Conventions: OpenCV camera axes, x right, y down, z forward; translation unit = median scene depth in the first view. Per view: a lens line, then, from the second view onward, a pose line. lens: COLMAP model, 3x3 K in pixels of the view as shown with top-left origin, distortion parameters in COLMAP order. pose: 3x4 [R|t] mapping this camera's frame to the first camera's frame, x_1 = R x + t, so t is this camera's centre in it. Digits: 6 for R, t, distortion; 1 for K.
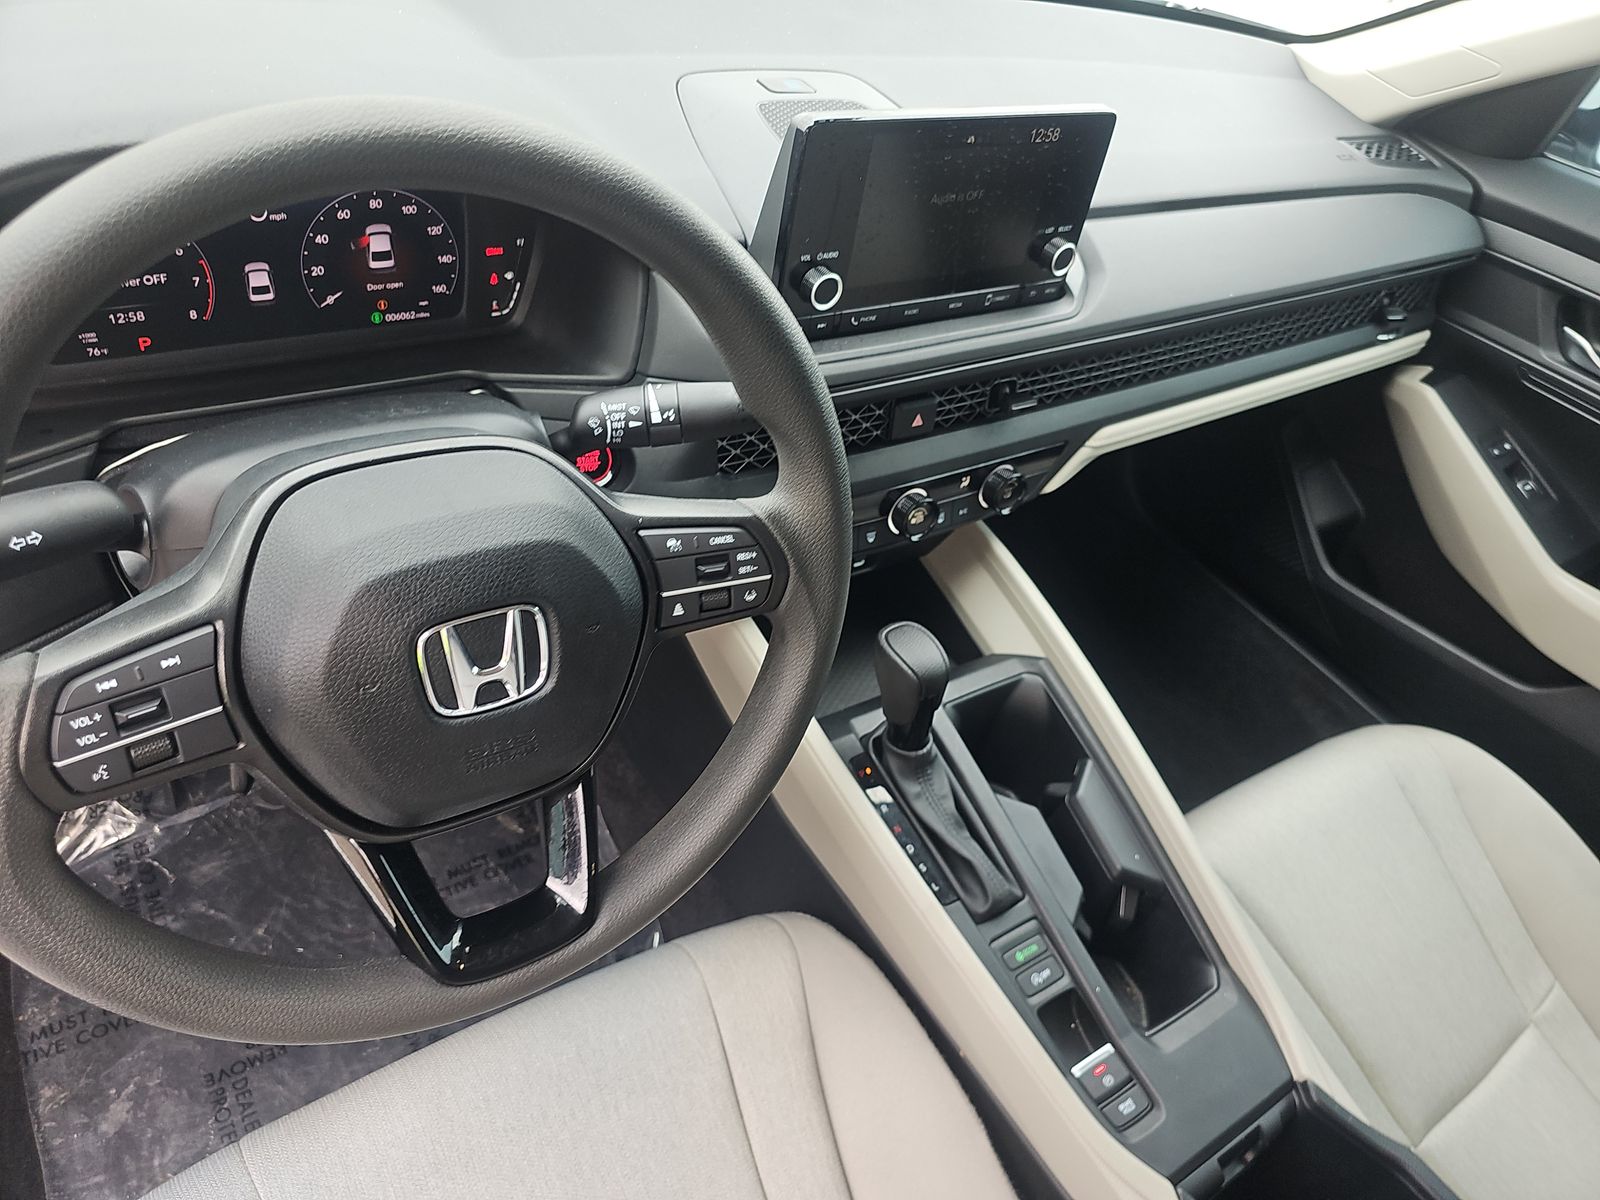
lens RADIAL K [[1064.2, 0, 788.9], [0, 1064.2, 606.0], [0, 0, 1]] dist [0.040563, -0.035669]
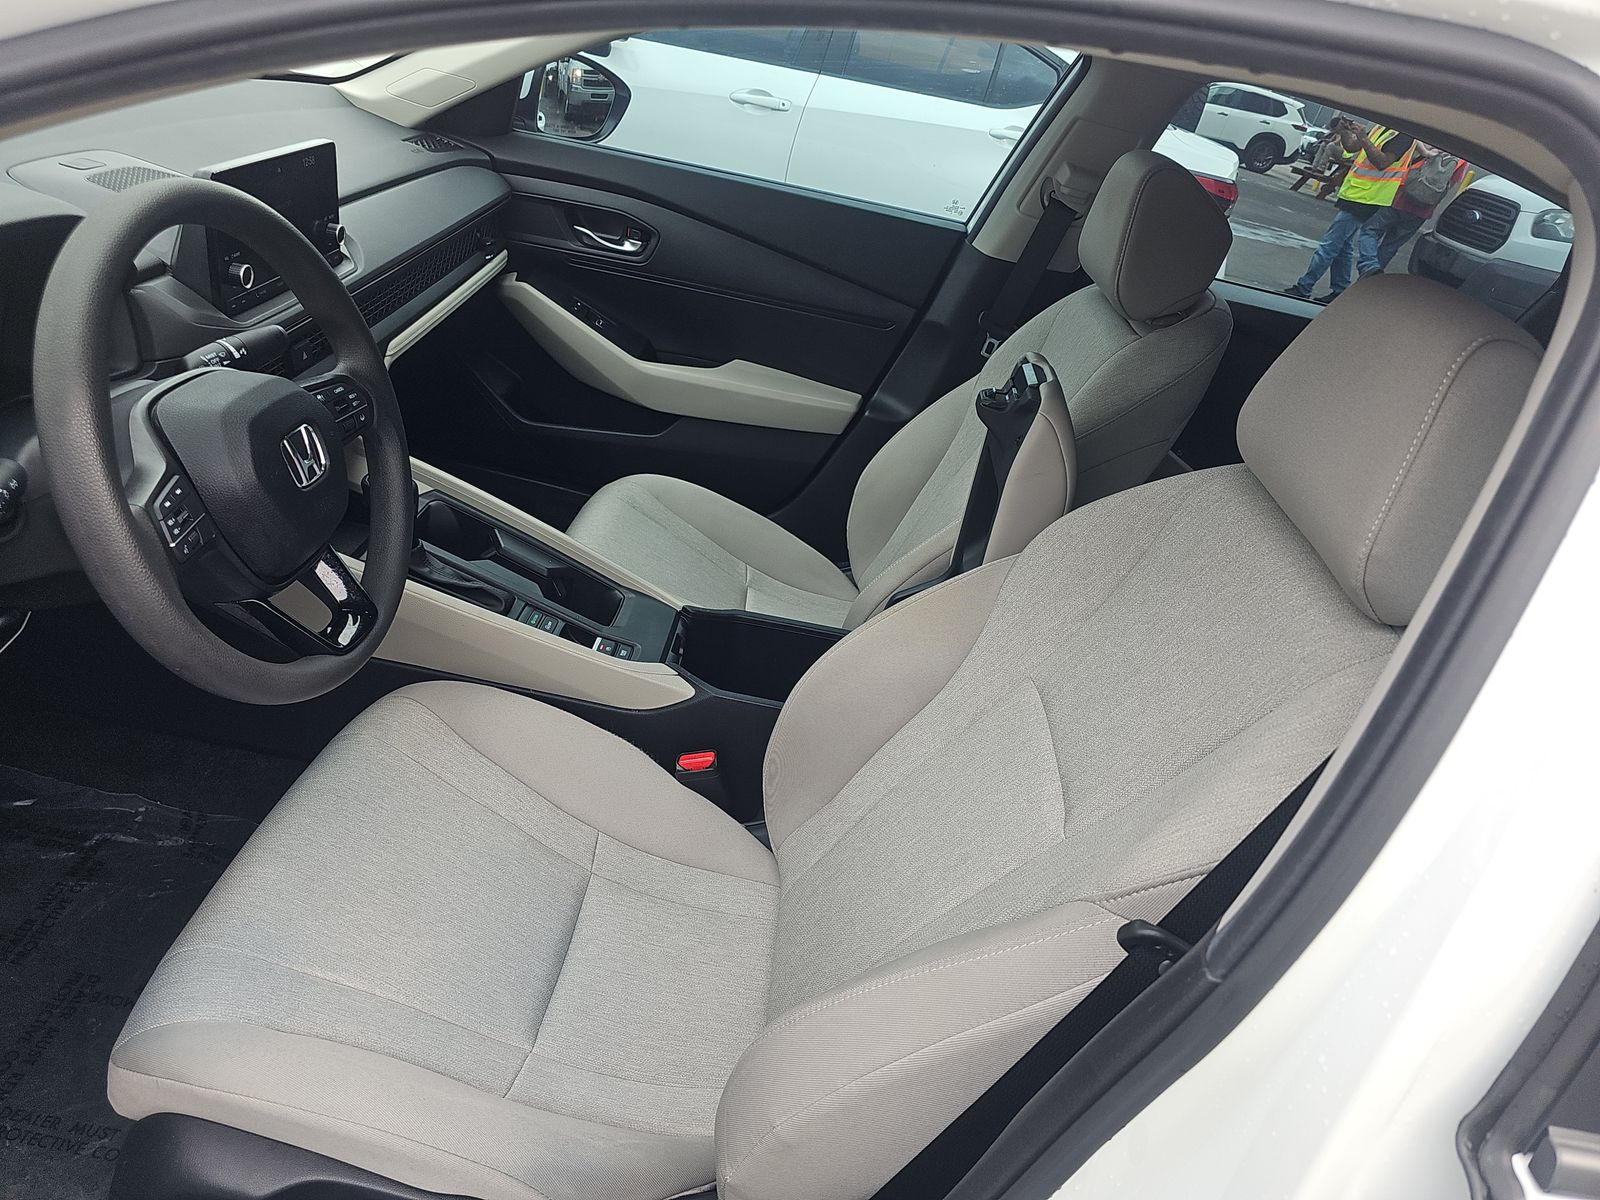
lens RADIAL K [[1064.2, 0, 788.9], [0, 1064.2, 606.0], [0, 0, 1]] dist [0.040563, -0.035669]
pose [[0.623933, -0.442951, 0.643818, -0.588867], [0.450123, 0.877160, 0.167272, 0.192328], [-0.638824, 0.185431, 0.746672, -0.513266]]
